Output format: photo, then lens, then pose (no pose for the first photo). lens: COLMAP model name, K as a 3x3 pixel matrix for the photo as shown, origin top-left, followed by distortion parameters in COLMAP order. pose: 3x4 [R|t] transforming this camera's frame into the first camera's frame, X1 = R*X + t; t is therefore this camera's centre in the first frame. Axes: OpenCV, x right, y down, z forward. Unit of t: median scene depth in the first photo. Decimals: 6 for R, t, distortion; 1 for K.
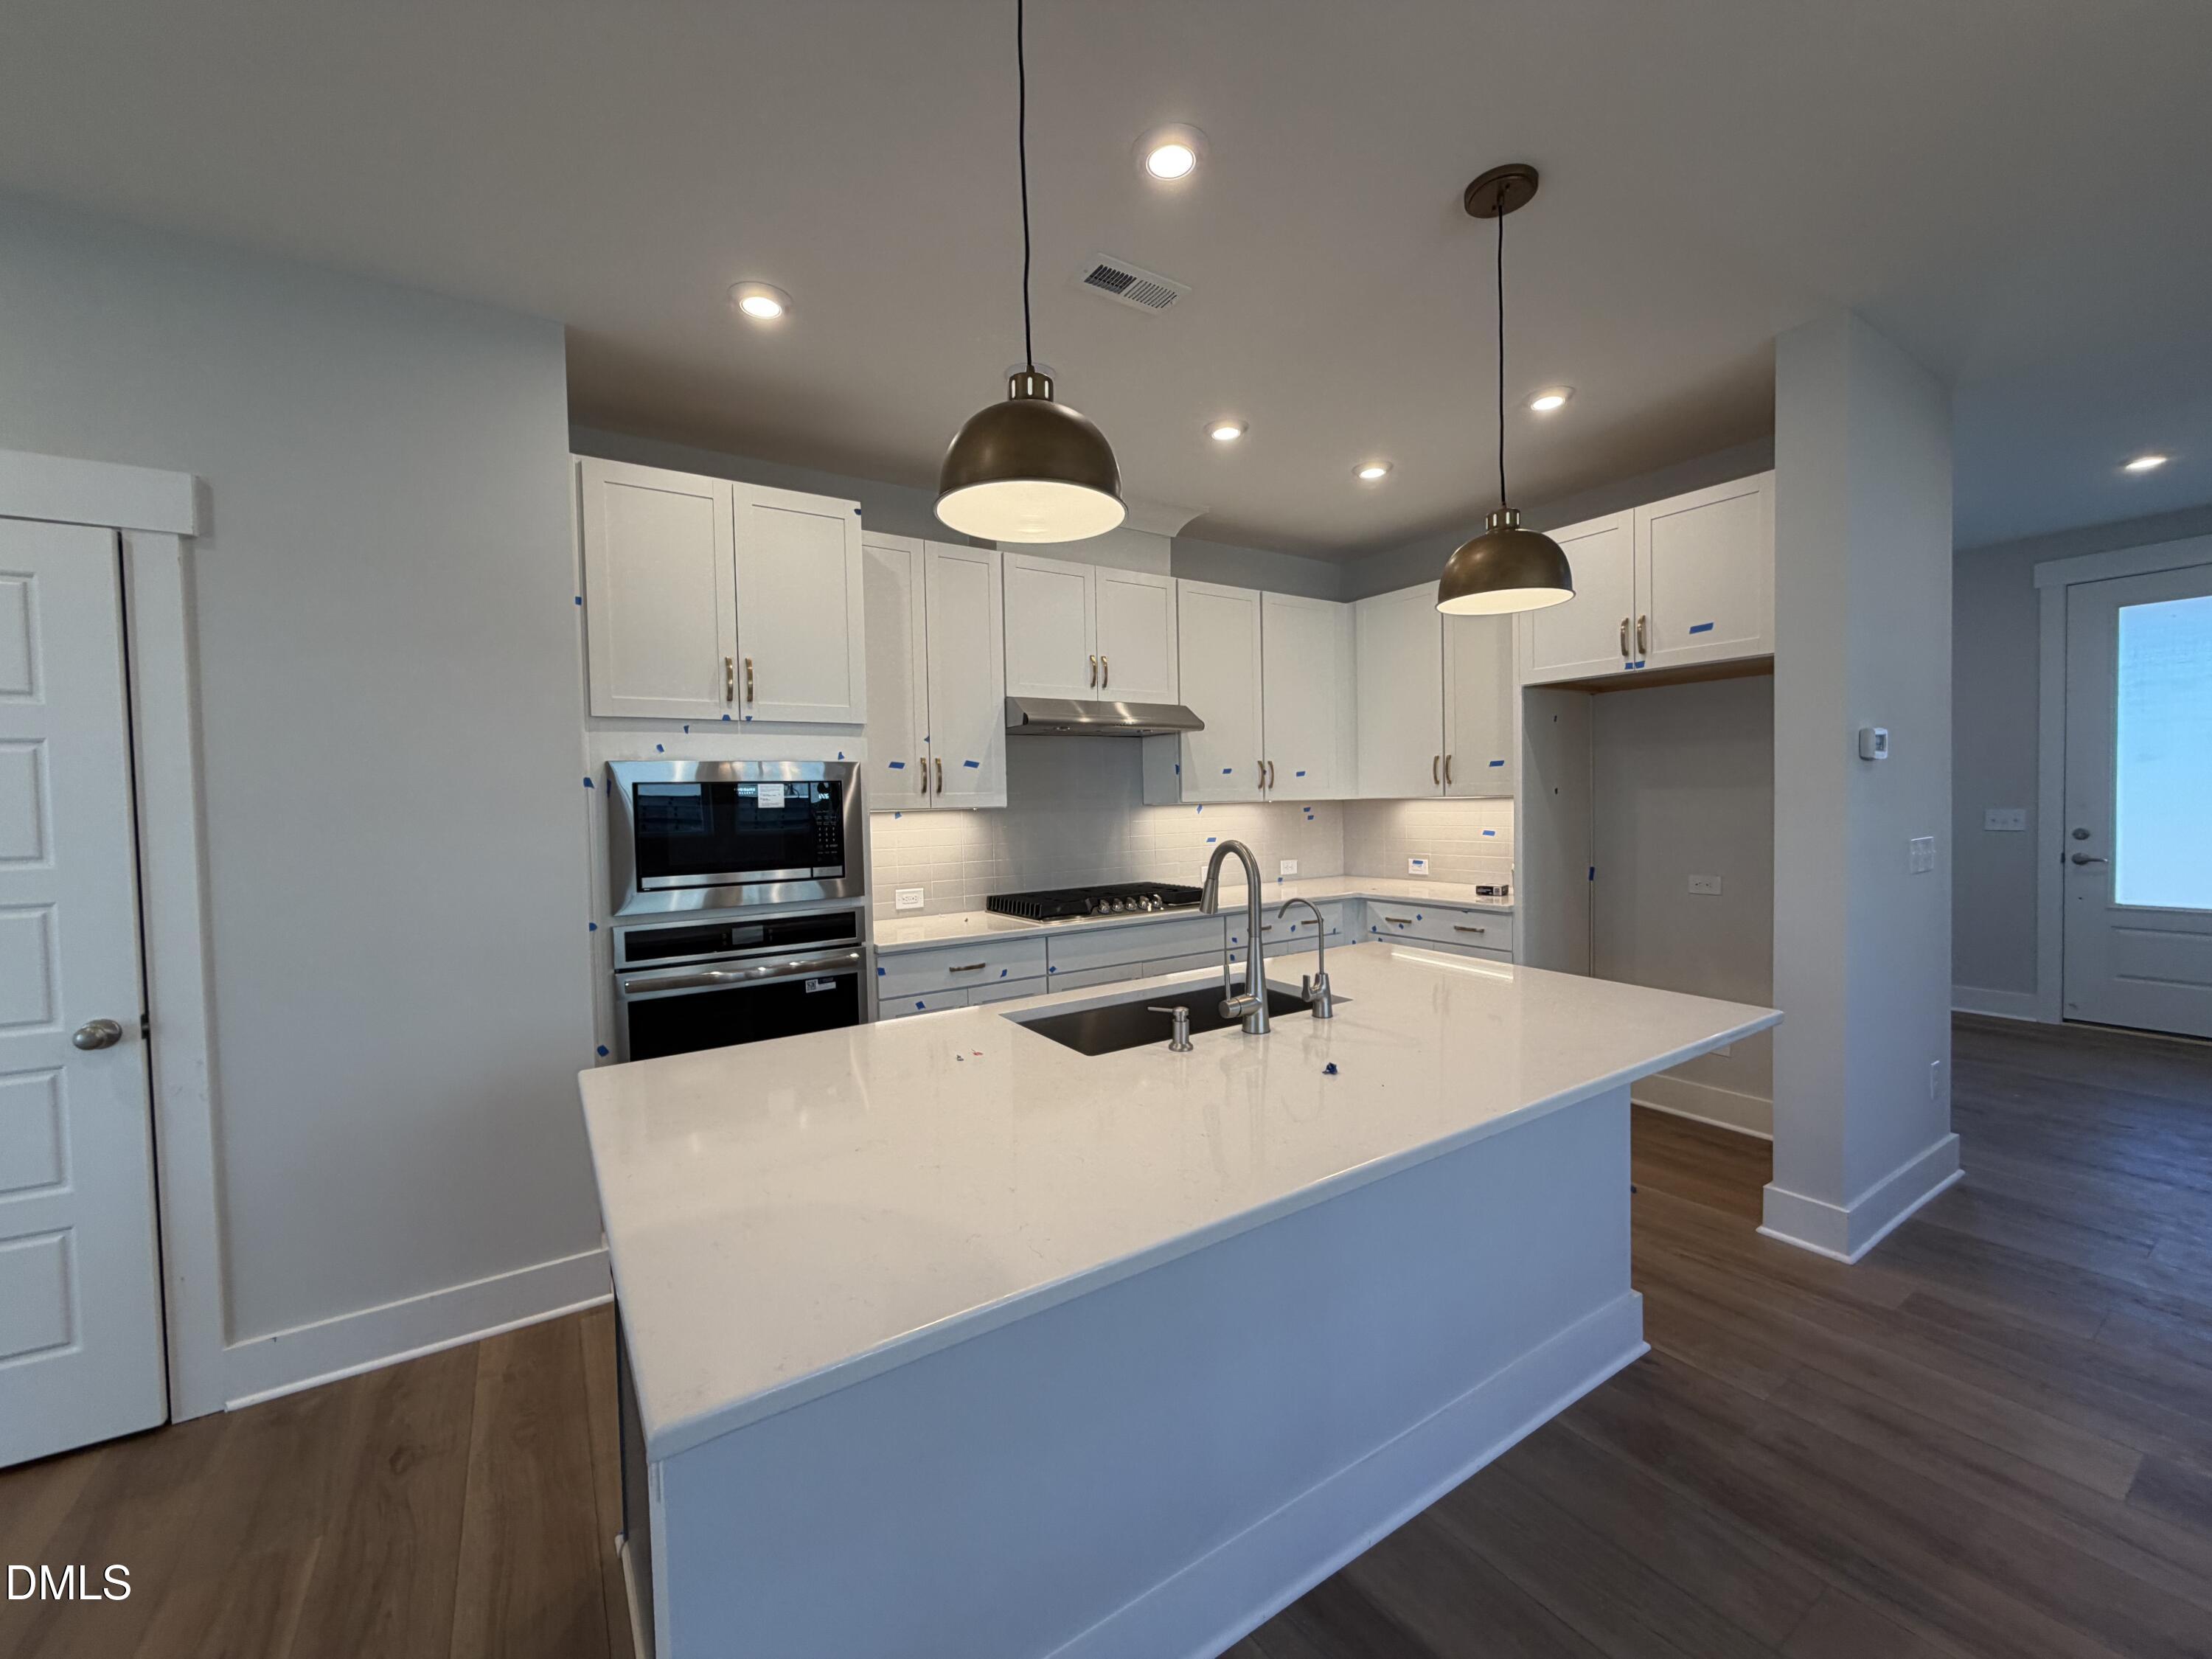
lens RADIAL K [[873.5, 0, 1100.1], [0, 873.5, 828.1], [0, 0, 1]] dist [-0.001939, -0.000133]
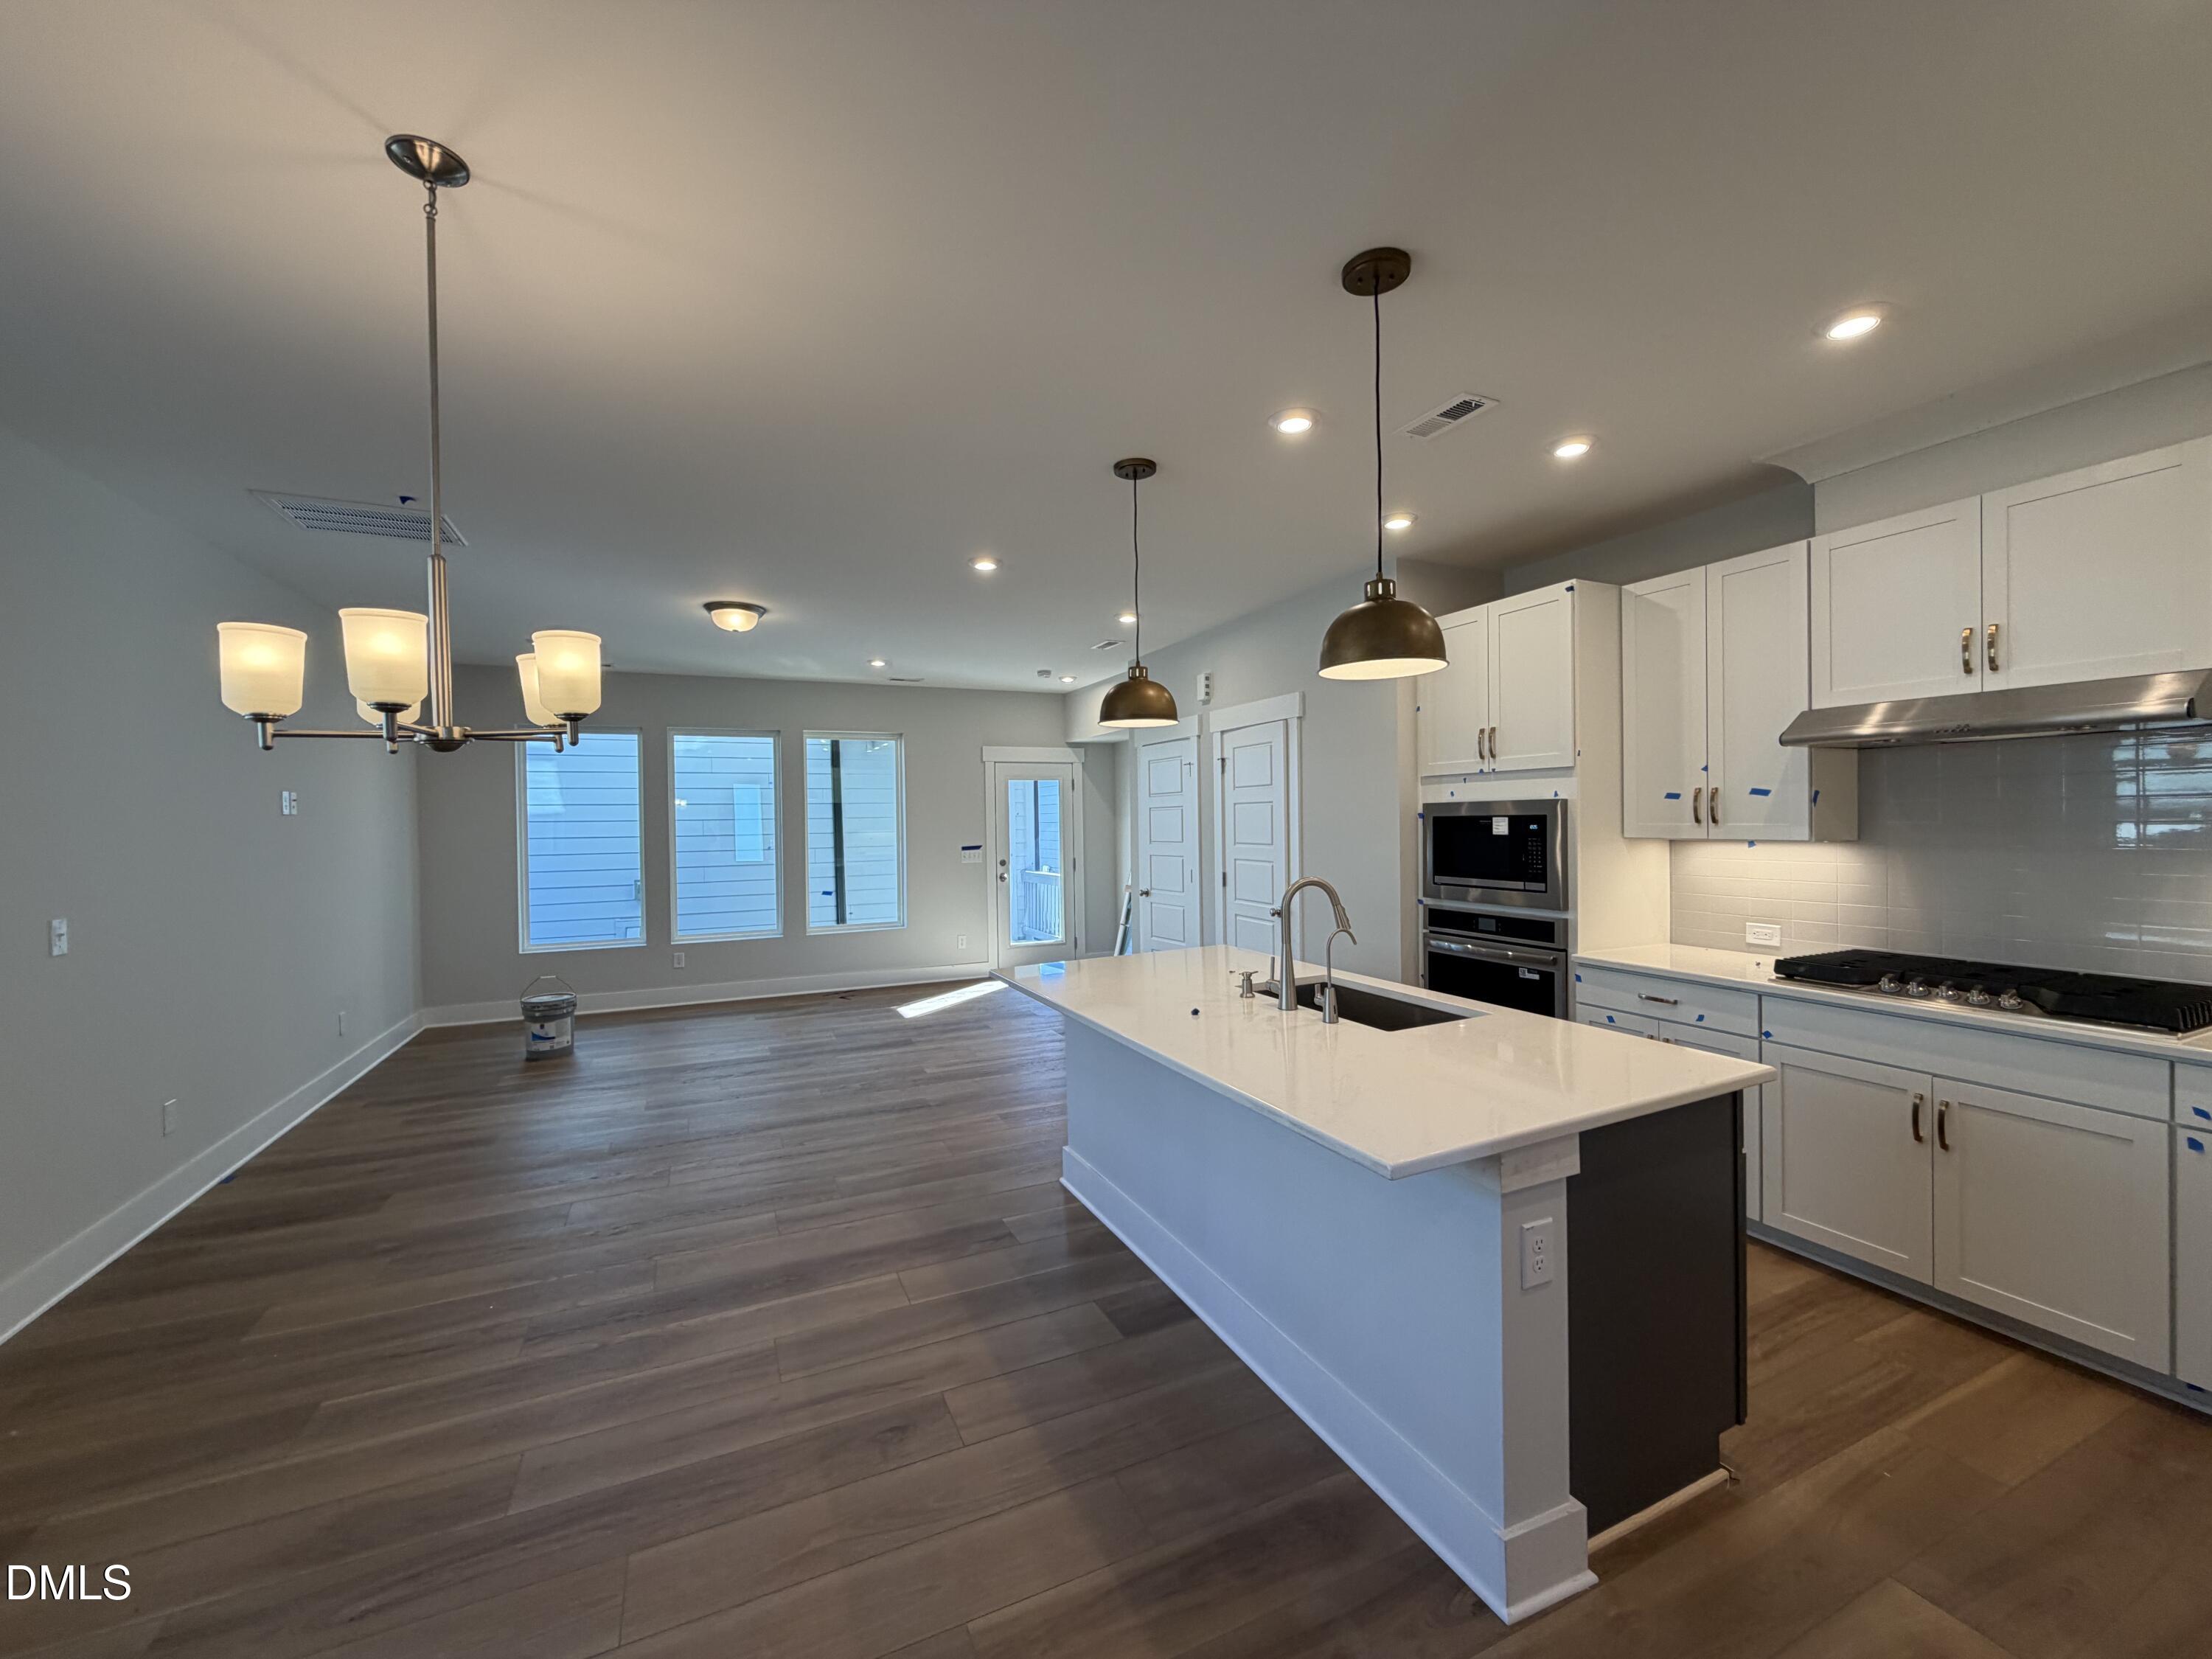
lens RADIAL K [[873.5, 0, 1096.0], [0, 873.5, 824.5], [0, 0, 1]] dist [-0.001939, -0.000133]
pose [[-0.147307, 0.029744, -0.988643, 0.993056], [-0.016076, 0.999344, 0.032461, -0.068107], [0.988960, 0.020675, -0.146732, 0.535895]]
